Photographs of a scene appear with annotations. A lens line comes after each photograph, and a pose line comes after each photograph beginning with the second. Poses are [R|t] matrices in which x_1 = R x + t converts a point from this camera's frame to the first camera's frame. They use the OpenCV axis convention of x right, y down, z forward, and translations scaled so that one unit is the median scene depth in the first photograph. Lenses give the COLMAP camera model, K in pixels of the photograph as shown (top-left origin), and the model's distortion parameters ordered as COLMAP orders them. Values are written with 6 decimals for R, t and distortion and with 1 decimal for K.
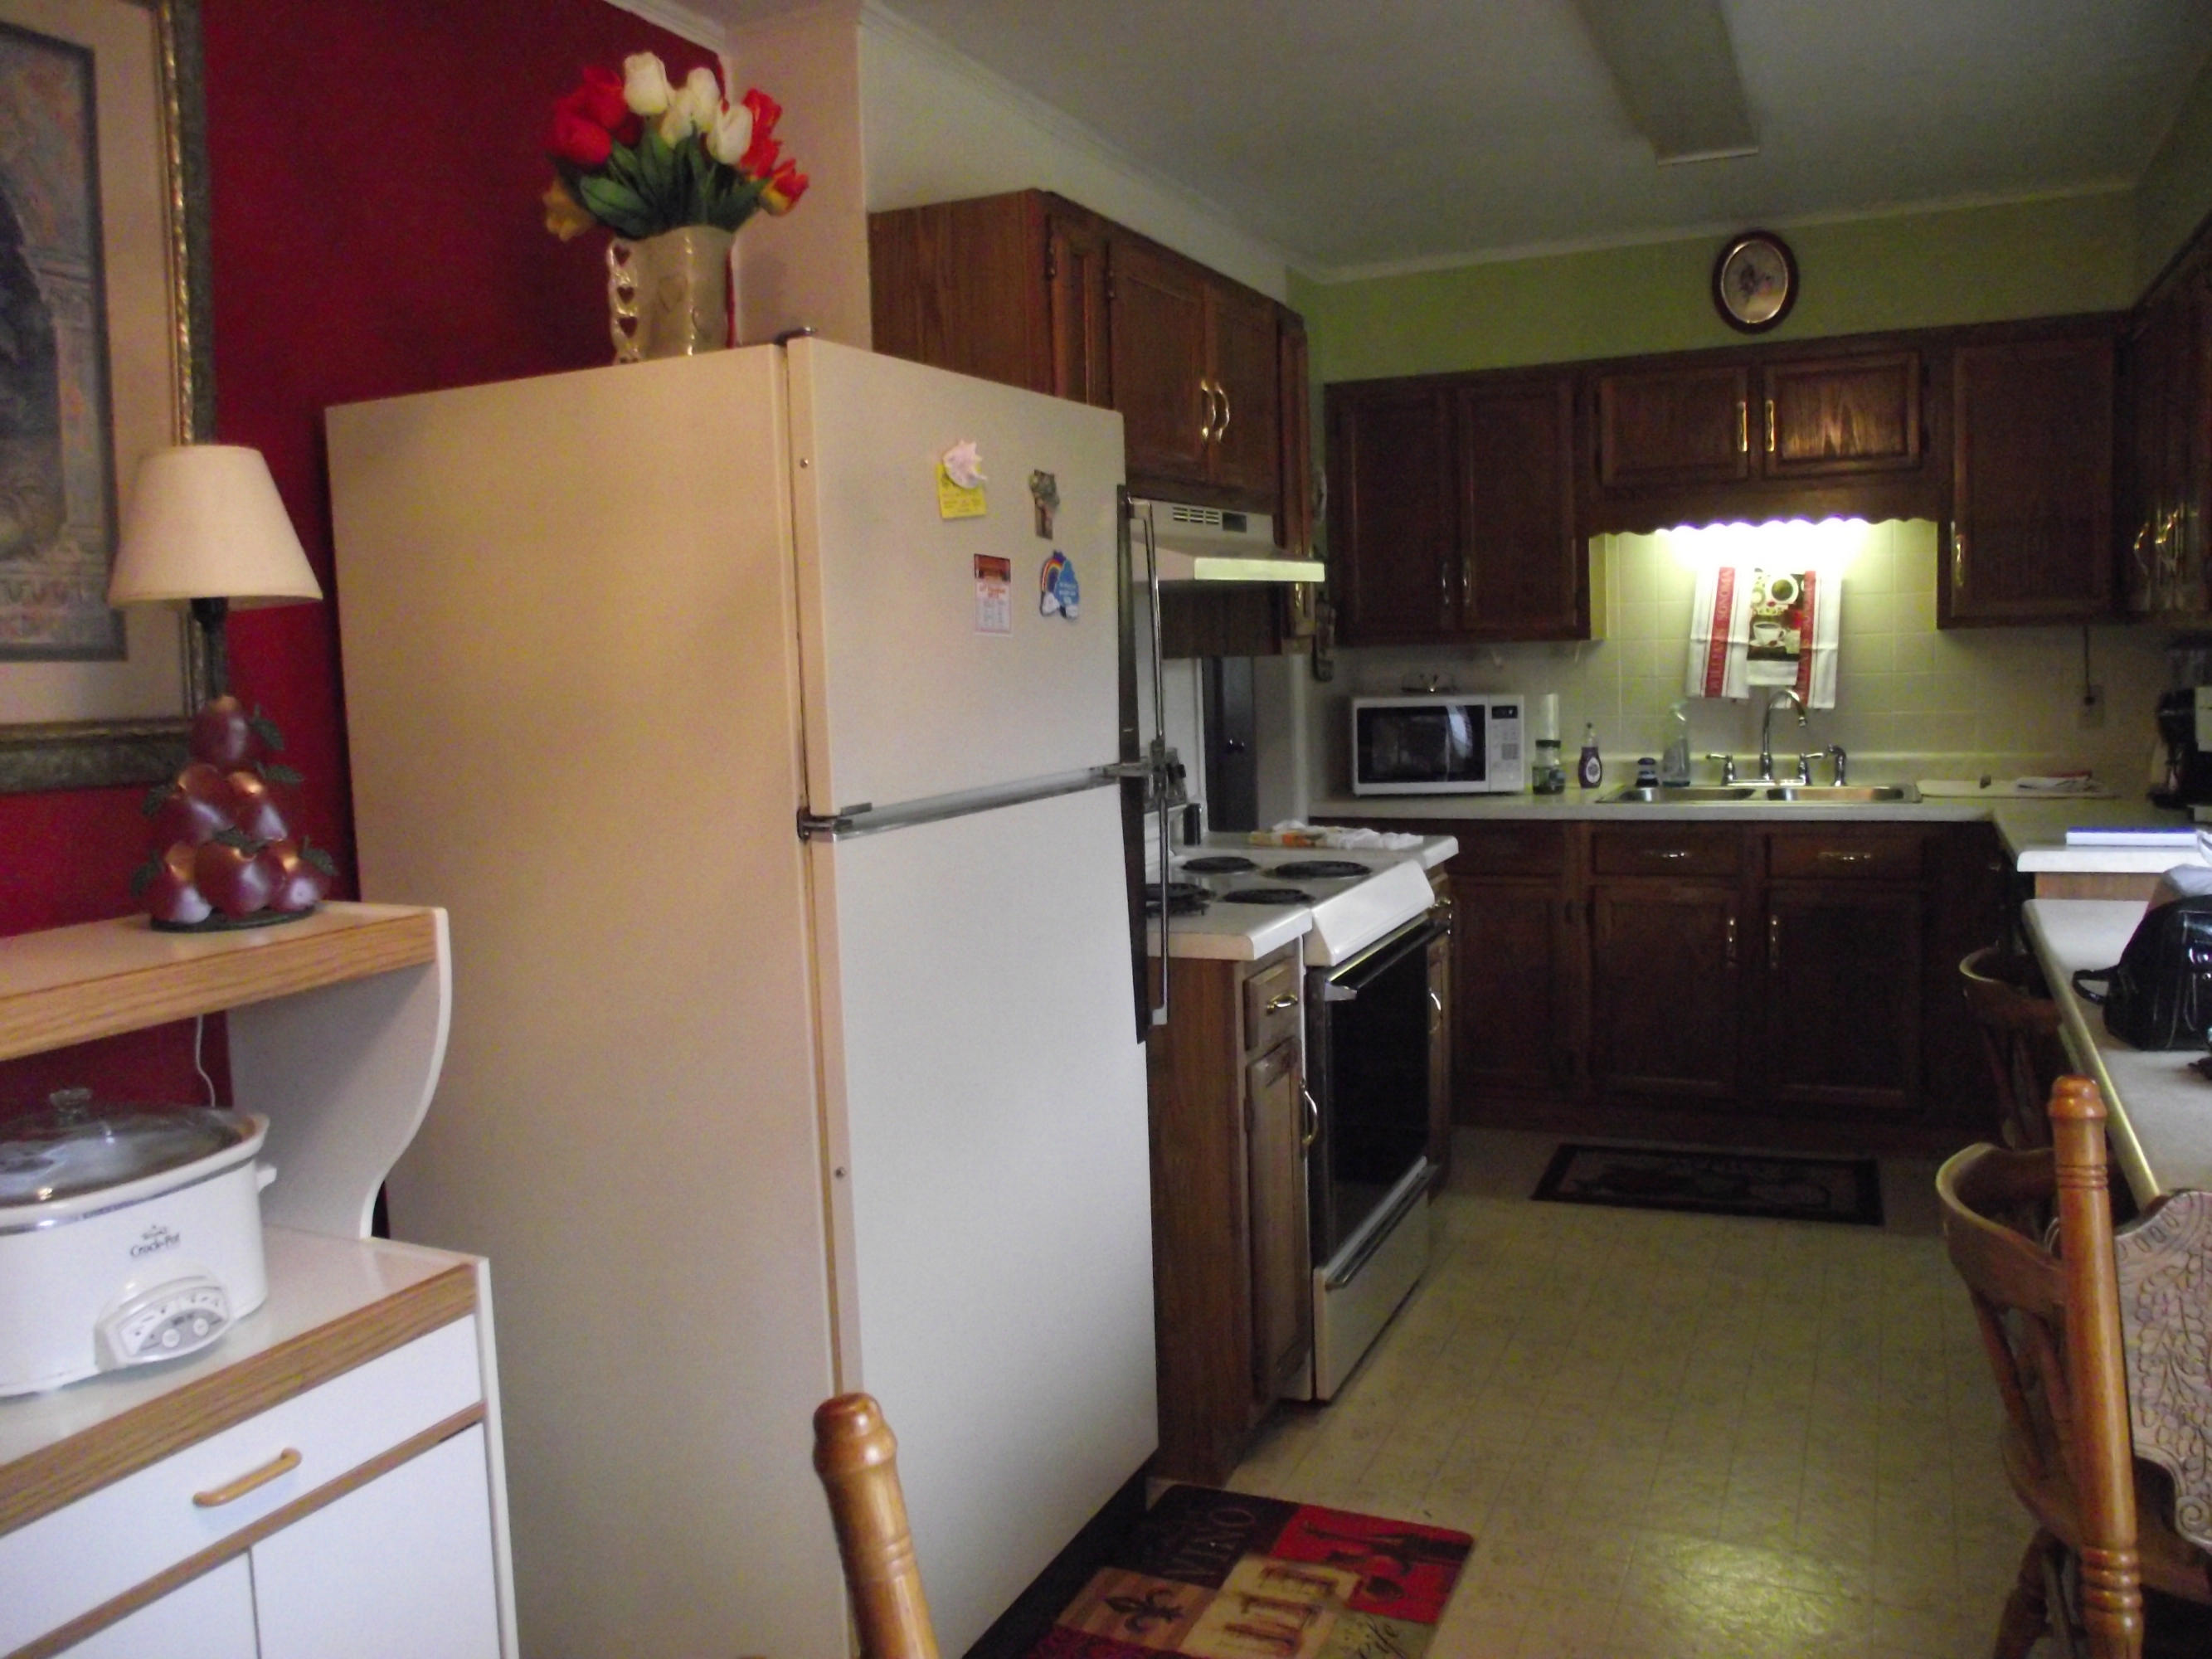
lens RADIAL K [[1747.4, 0, 1117.5], [0, 1747.4, 833.7], [0, 0, 1]] dist [-0.084795, 0.046915]
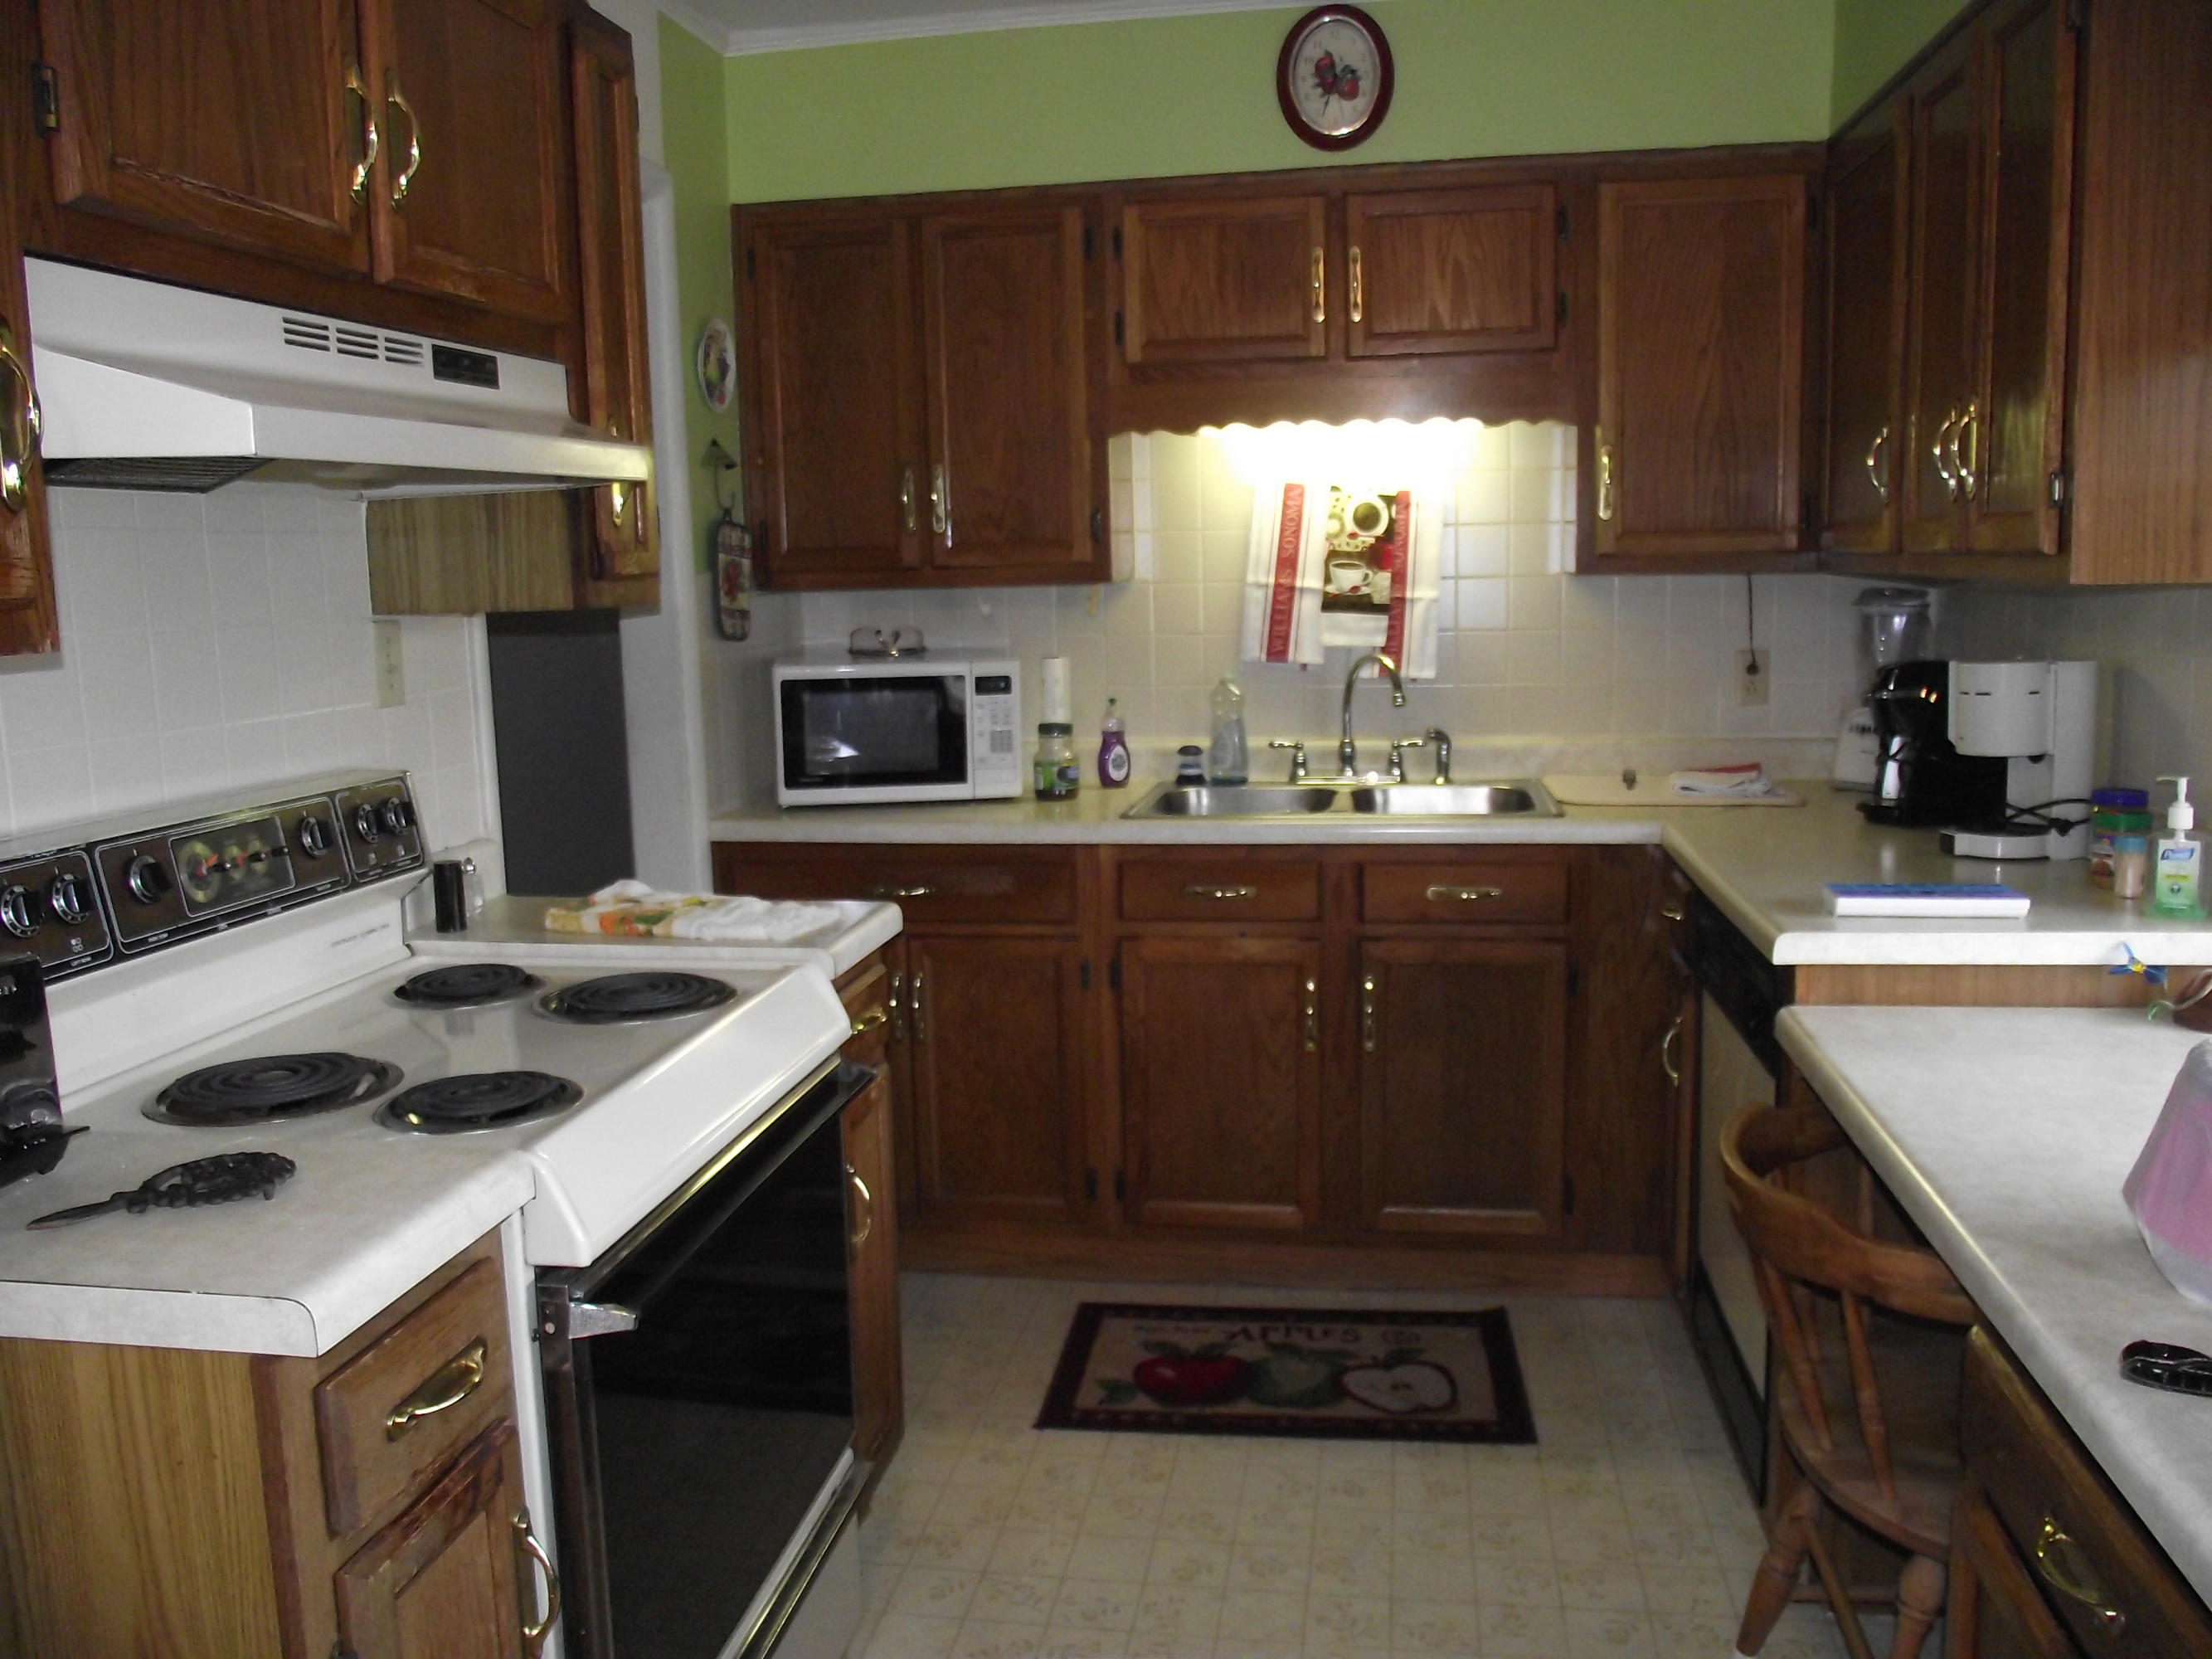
lens RADIAL K [[1747.4, 0, 1116.4], [0, 1747.4, 822.4], [0, 0, 1]] dist [-0.084795, 0.046915]
pose [[0.966382, -0.022015, 0.256165, 0.094141], [0.013922, 0.999346, 0.033367, -0.039316], [-0.256732, -0.028679, 0.966057, 0.323407]]
